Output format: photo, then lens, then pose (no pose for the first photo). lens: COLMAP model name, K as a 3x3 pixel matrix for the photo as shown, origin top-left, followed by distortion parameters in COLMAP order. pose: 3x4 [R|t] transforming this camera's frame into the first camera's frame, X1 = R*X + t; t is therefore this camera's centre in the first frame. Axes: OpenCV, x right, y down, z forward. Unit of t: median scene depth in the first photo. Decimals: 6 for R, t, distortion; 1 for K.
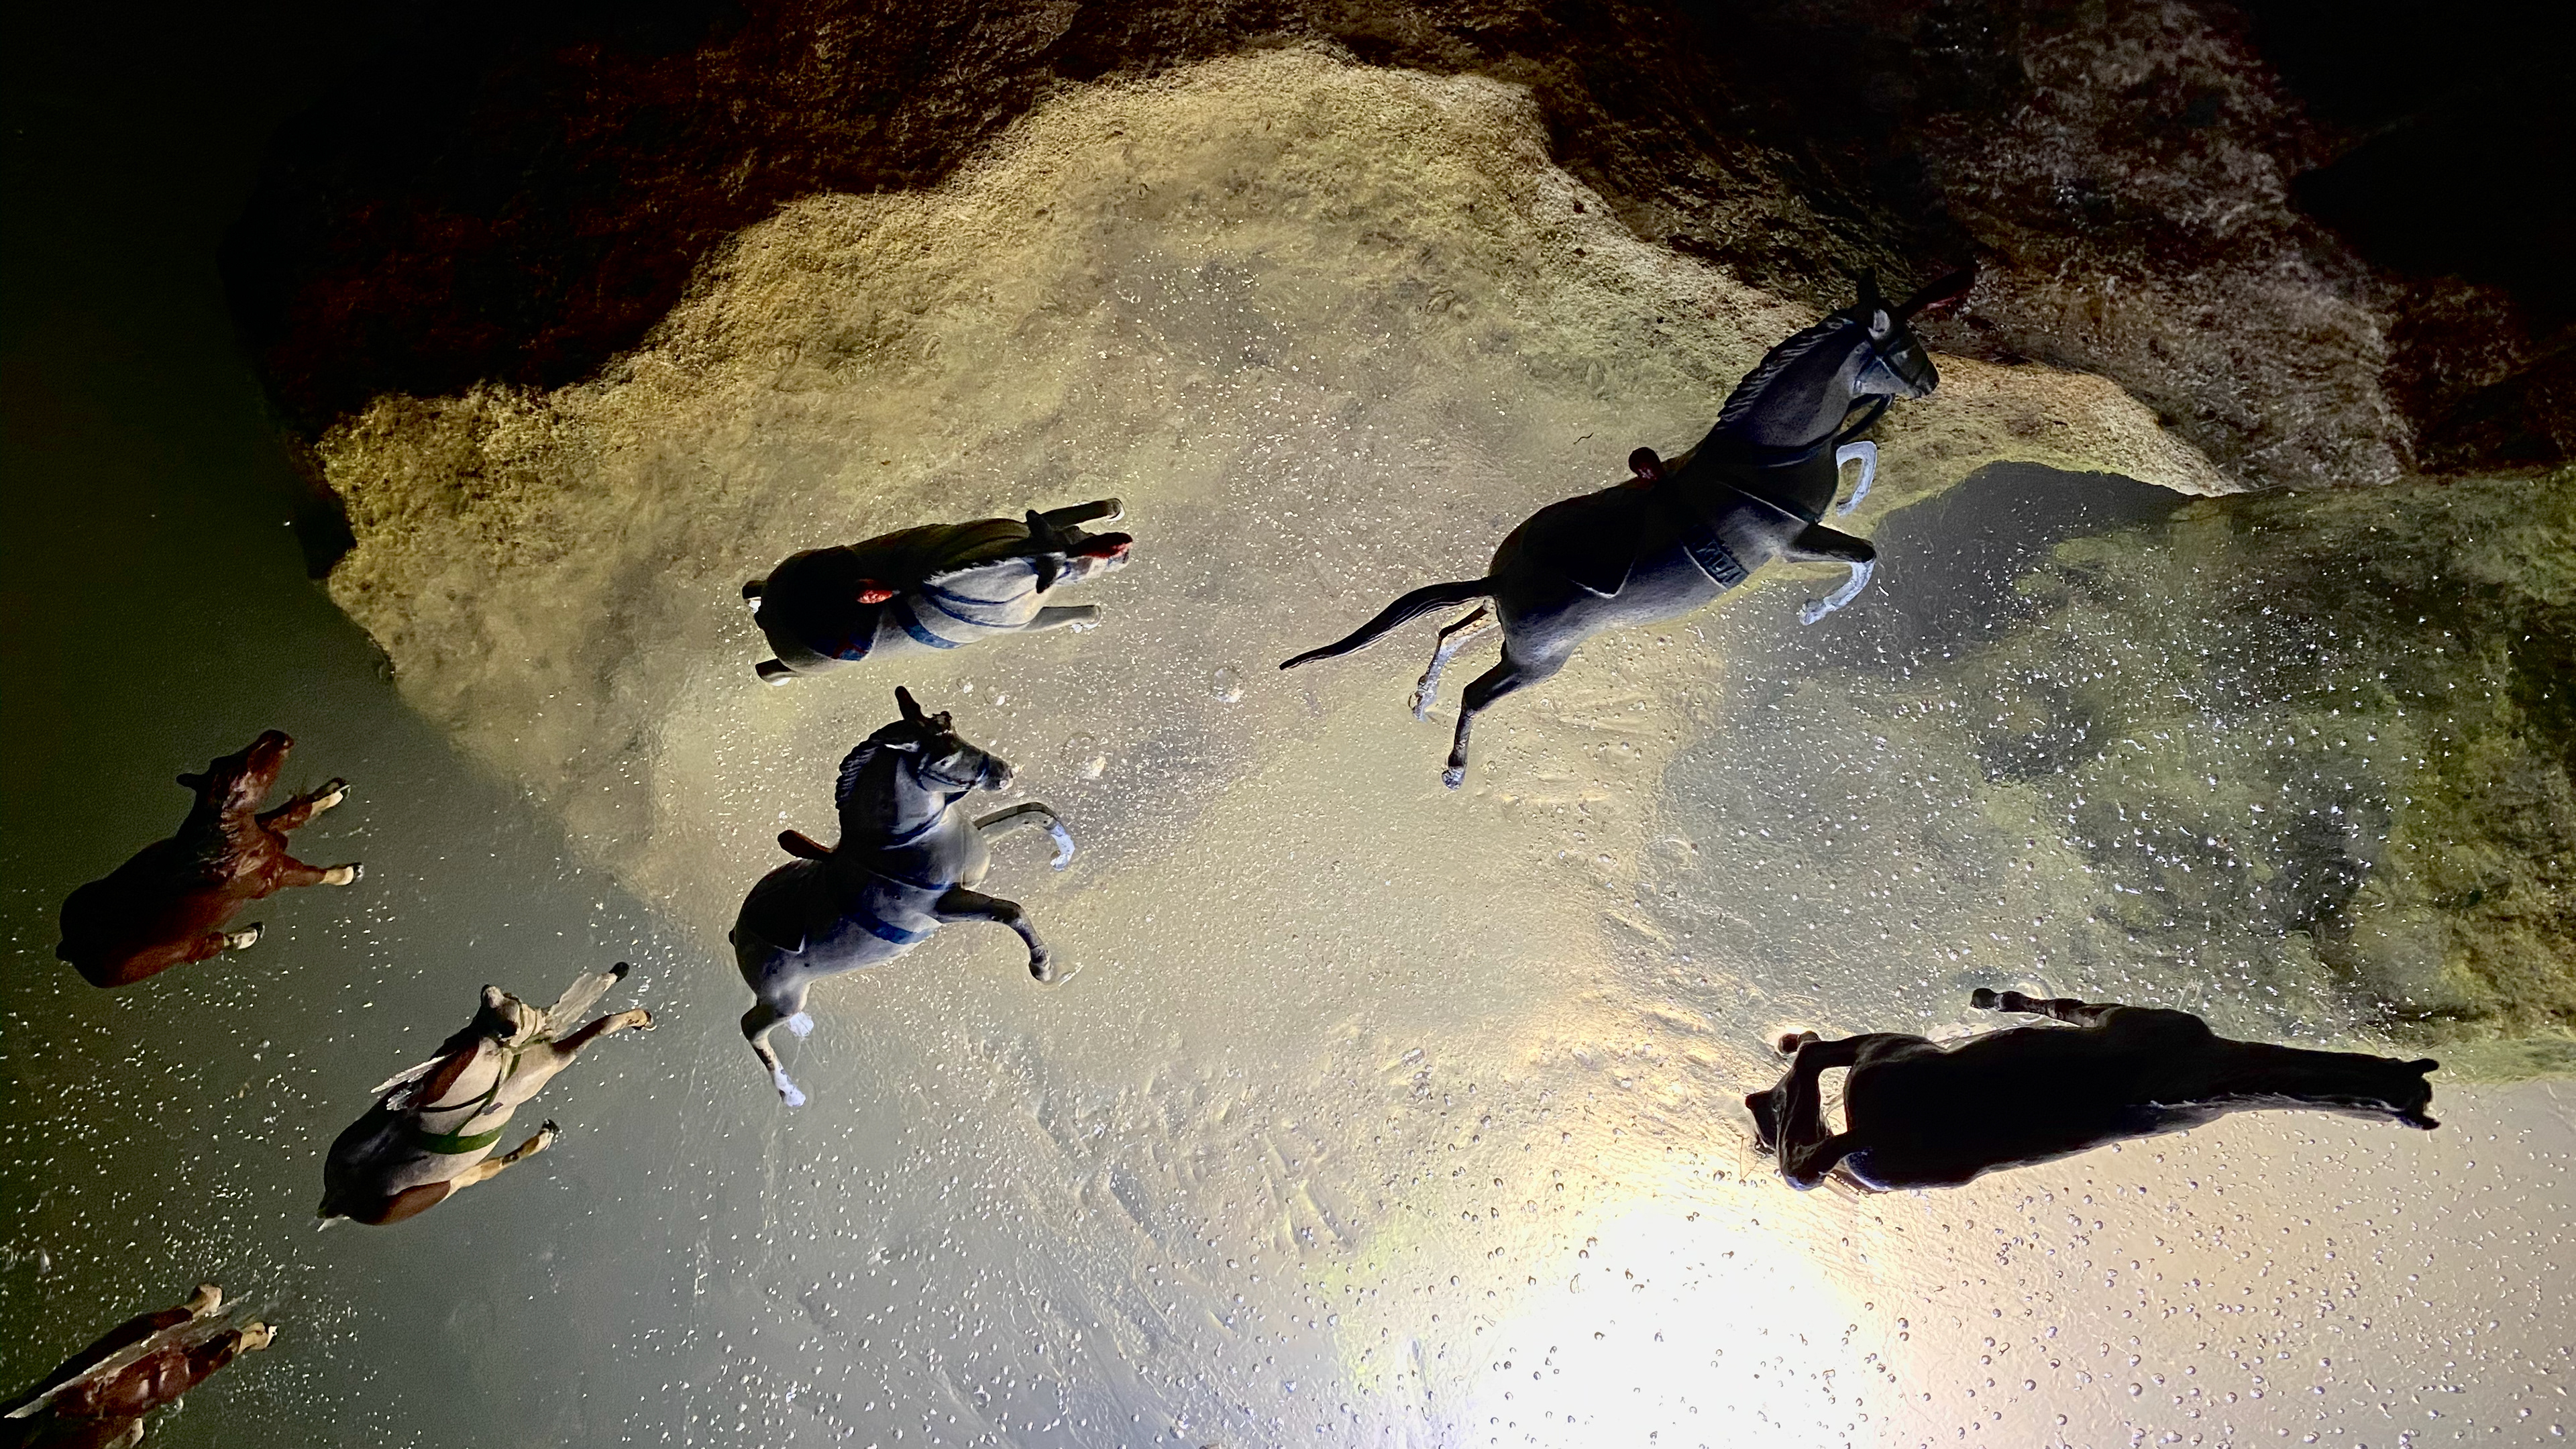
lens RADIAL K [[2086.3, 0, 1288.0], [0, 2086.3, 724.5], [0, 0, 1]] dist [0.003409, -0.003187]
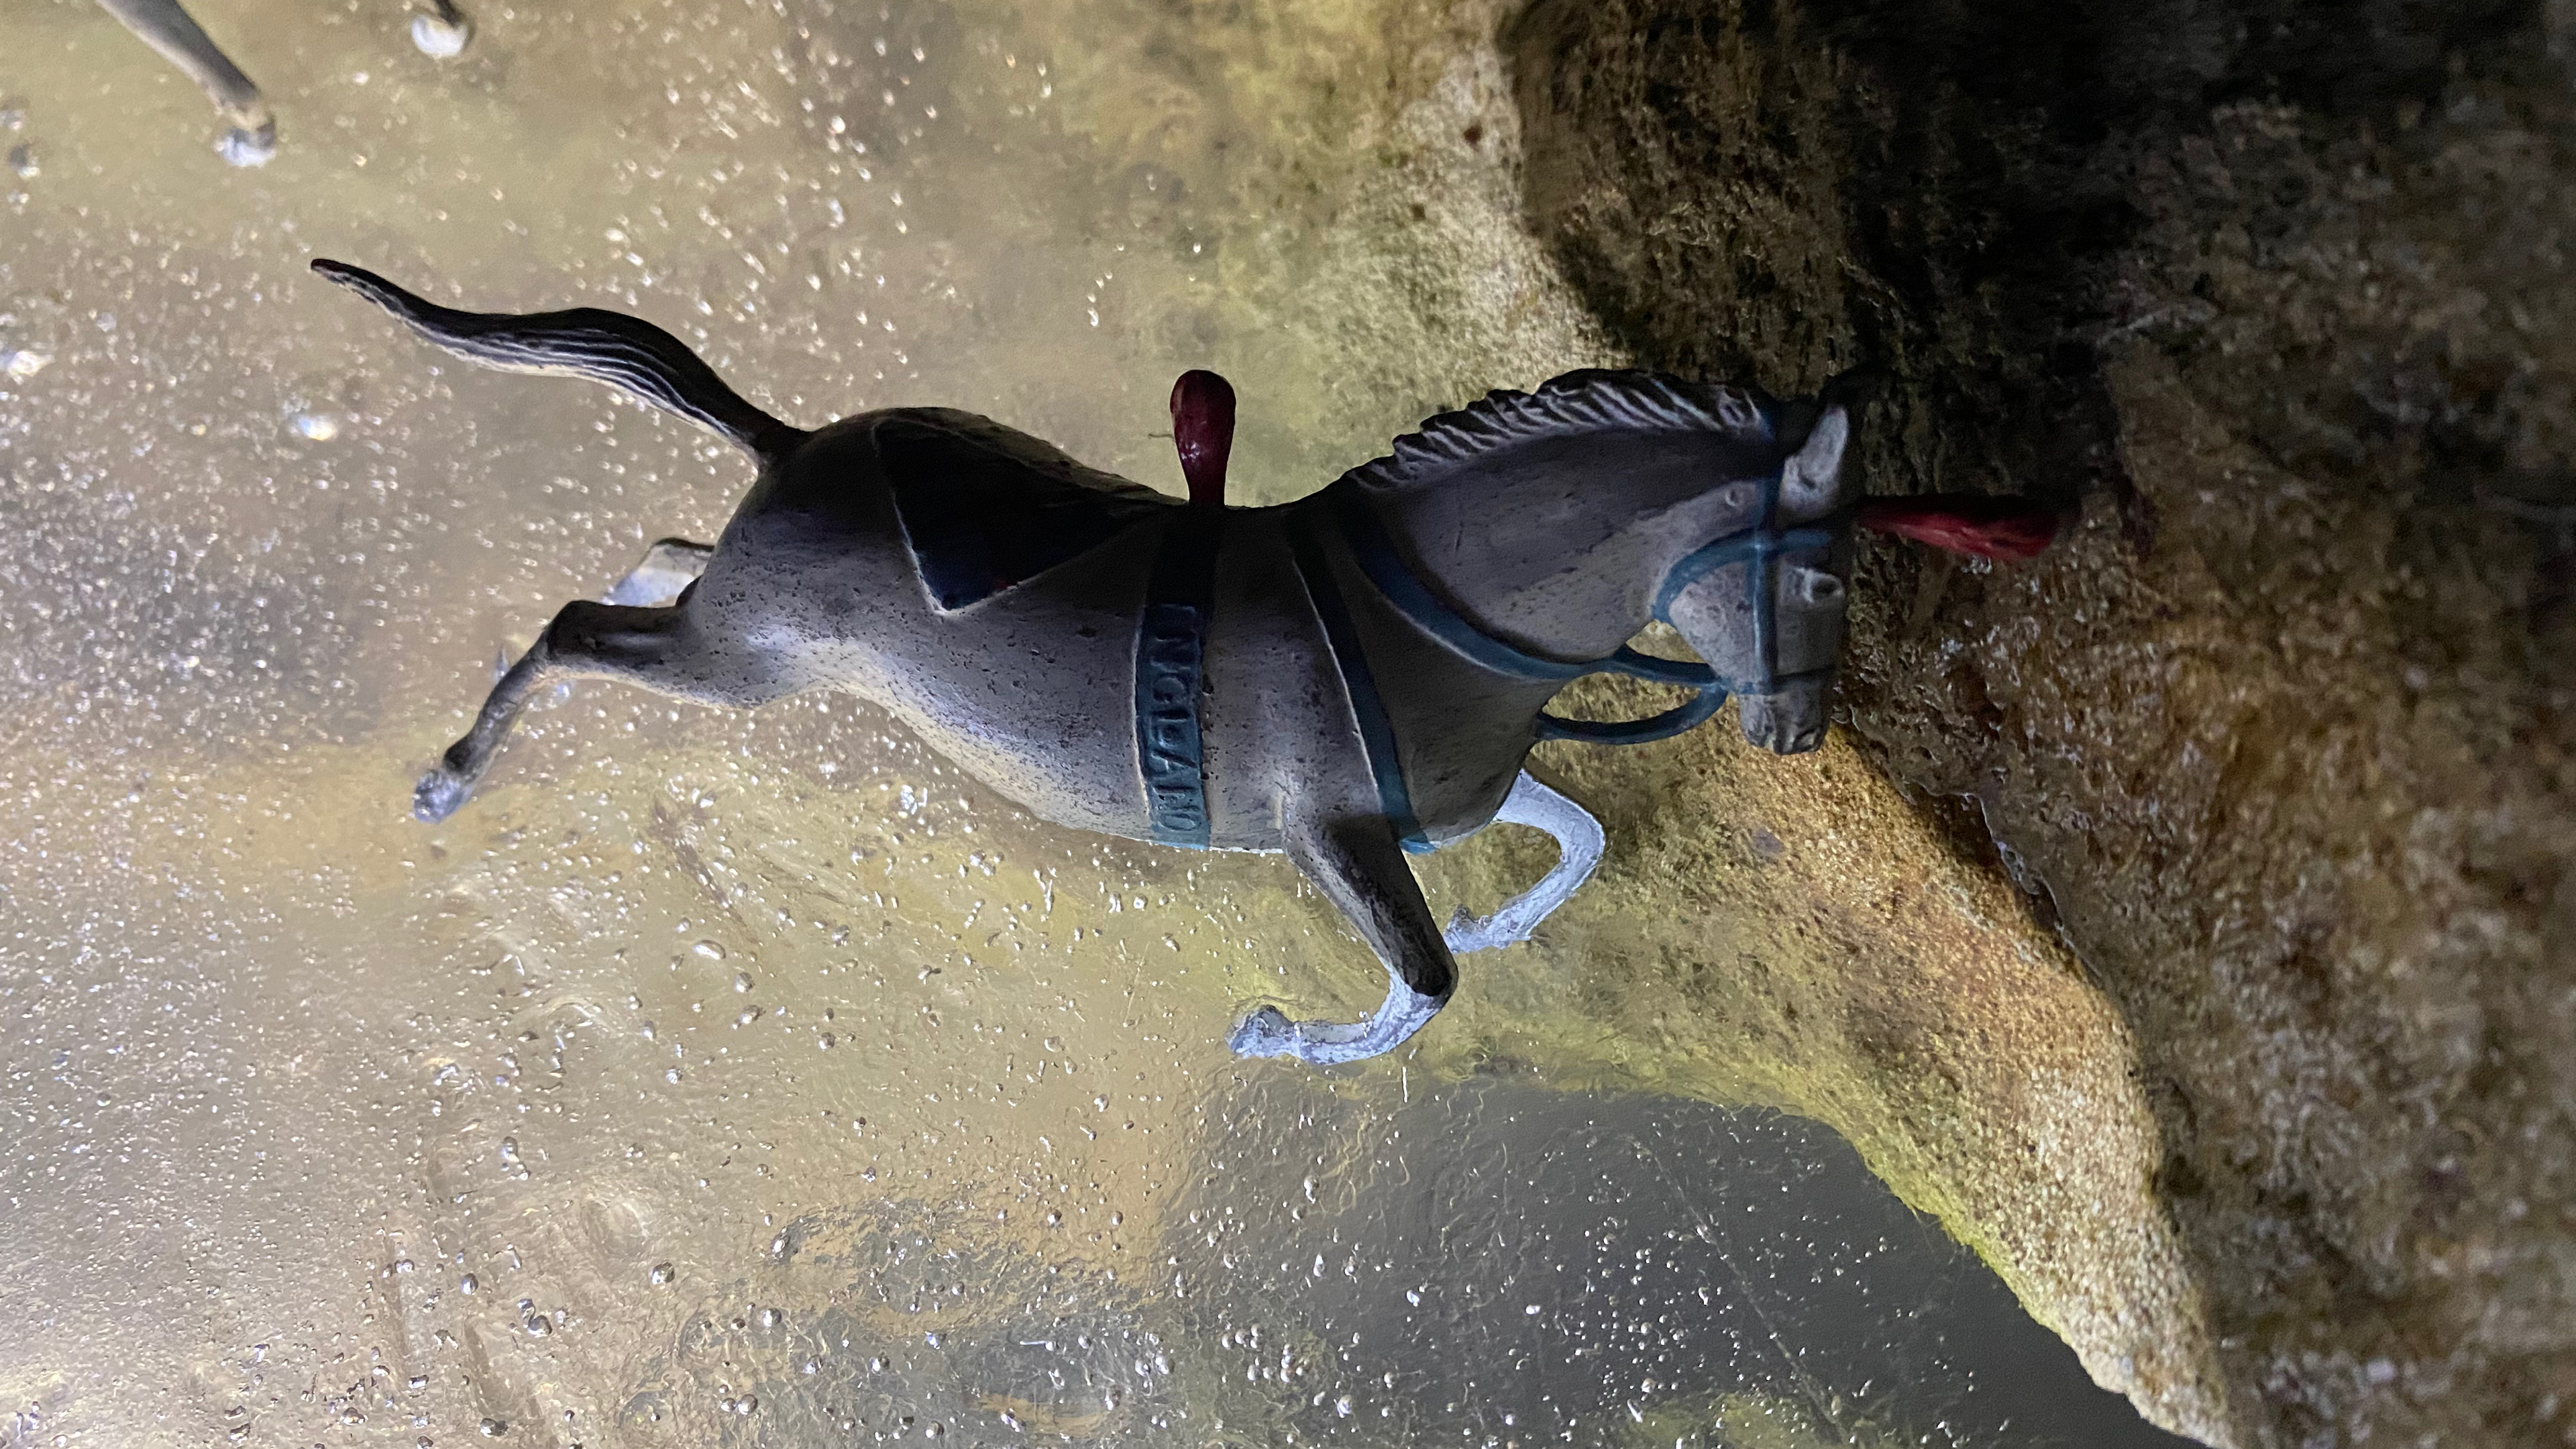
lens RADIAL K [[2086.3, 0, 1288.0], [0, 2086.3, 724.5], [0, 0, 1]] dist [0.003409, -0.003187]
pose [[0.715102, 0.694660, -0.077955, 0.251587], [-0.677131, 0.660699, -0.323991, 0.041996], [-0.173559, 0.284472, 0.942843, 0.585455]]
